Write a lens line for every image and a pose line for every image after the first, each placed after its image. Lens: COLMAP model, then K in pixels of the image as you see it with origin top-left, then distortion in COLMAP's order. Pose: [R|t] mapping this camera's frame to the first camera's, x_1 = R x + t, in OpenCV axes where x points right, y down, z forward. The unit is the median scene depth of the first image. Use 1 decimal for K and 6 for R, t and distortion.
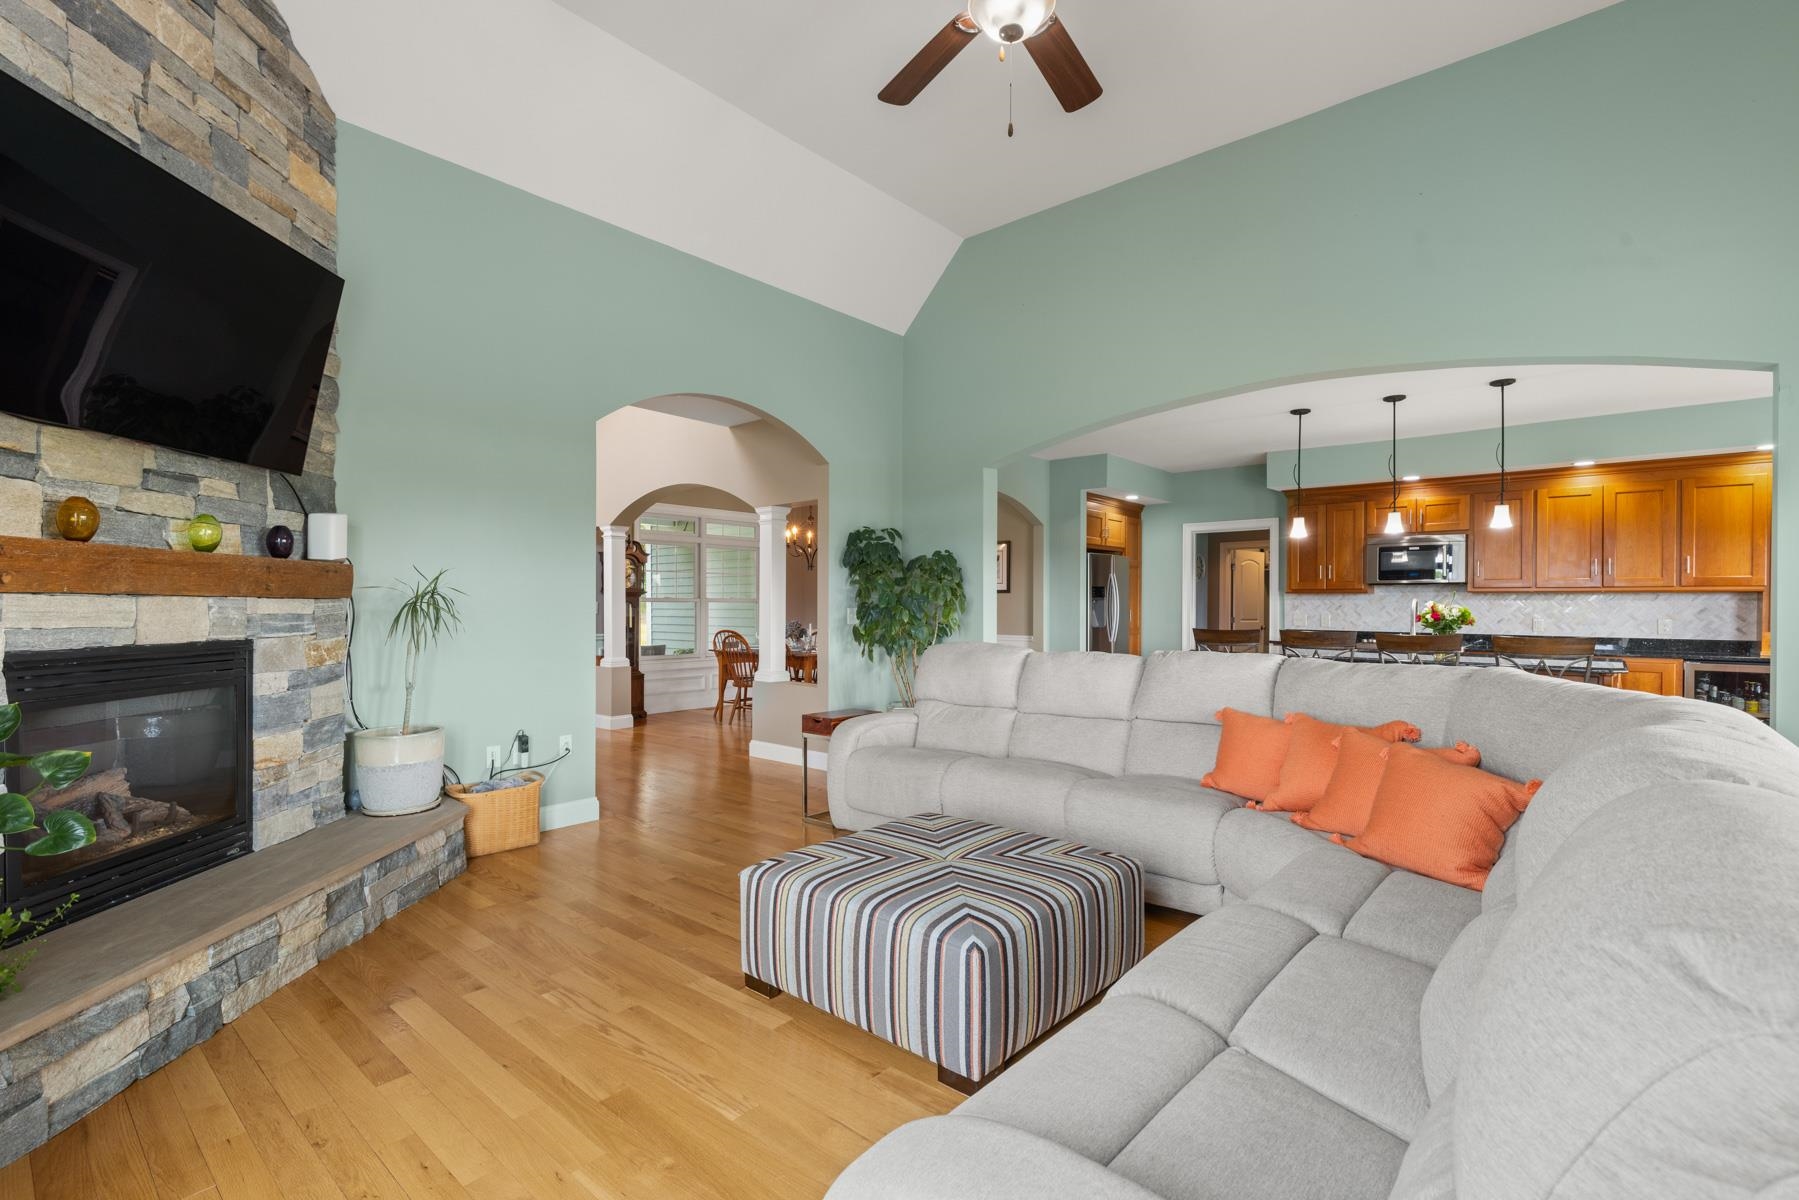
lens RADIAL K [[806.7, 0, 918.3], [0, 806.7, 610.9], [0, 0, 1]] dist [0.007238, -0.000561]
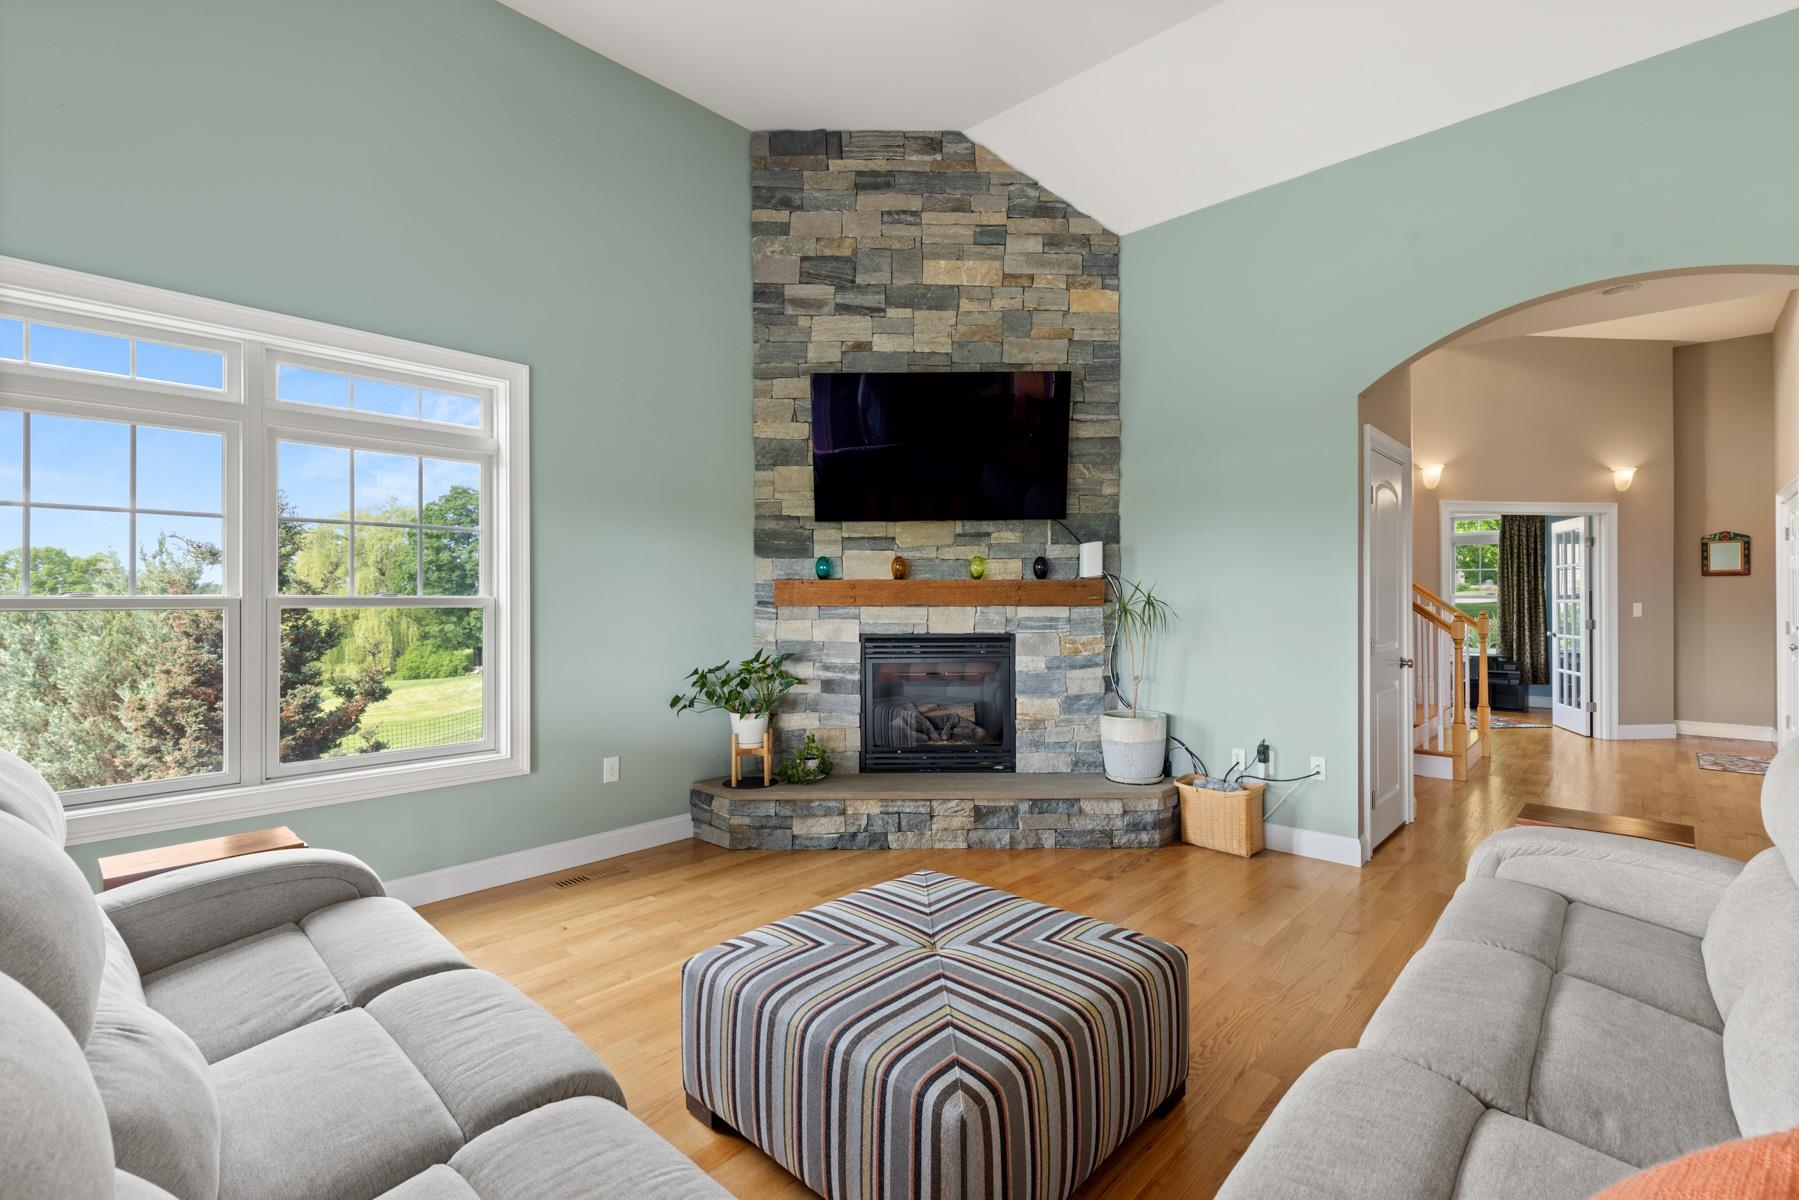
lens RADIAL K [[806.7, 0, 910.1], [0, 806.7, 594.6], [0, 0, 1]] dist [0.007238, -0.000561]
pose [[-0.039670, -0.005478, -0.999198, 0.638326], [-0.003381, 0.999980, -0.005348, -0.026436], [0.999207, 0.003166, -0.039687, 0.774482]]
